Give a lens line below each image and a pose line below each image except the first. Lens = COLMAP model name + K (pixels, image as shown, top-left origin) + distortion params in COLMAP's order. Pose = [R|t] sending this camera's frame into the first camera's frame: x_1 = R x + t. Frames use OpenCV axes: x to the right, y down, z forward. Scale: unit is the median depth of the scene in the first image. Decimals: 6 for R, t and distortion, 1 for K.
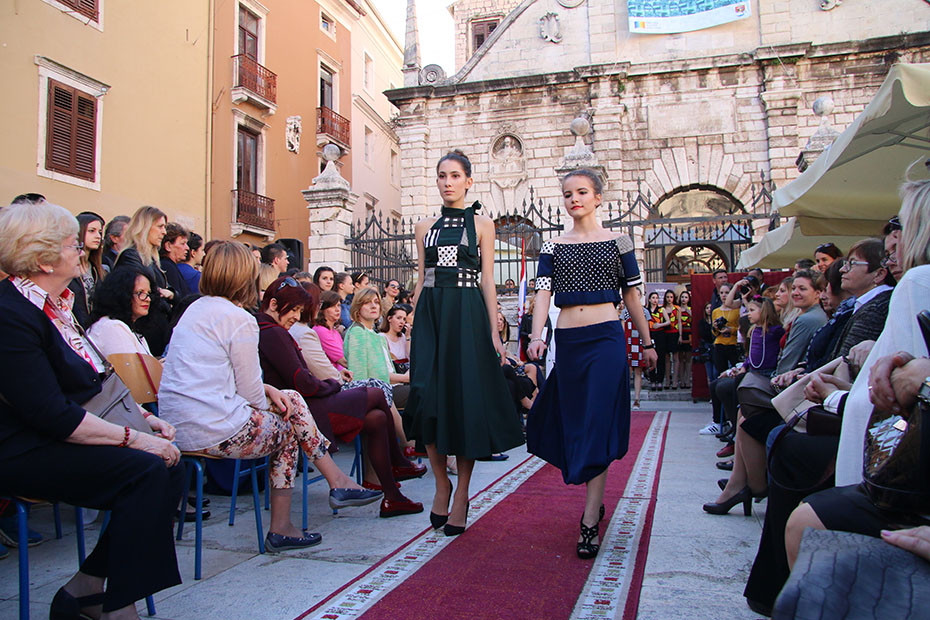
lens RADIAL K [[867.0, 0, 432.1], [0, 867.0, 307.1], [0, 0, 1]] dist [-0.165308, 0.090305]
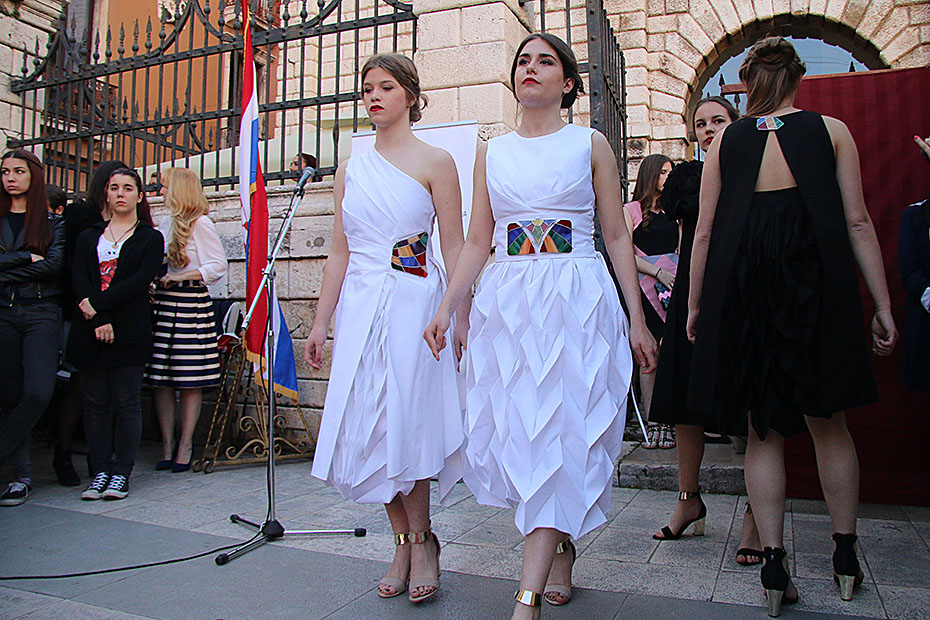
lens RADIAL K [[695.1, 0, 548.9], [0, 695.1, 295.1], [0, 0, 1]] dist [-0.156851, 0.094889]
pose [[0.998729, 0.014337, -0.048320, 0.189642], [-0.014111, 0.999888, 0.005013, 0.028713], [0.048387, -0.004325, 0.998819, 0.589880]]
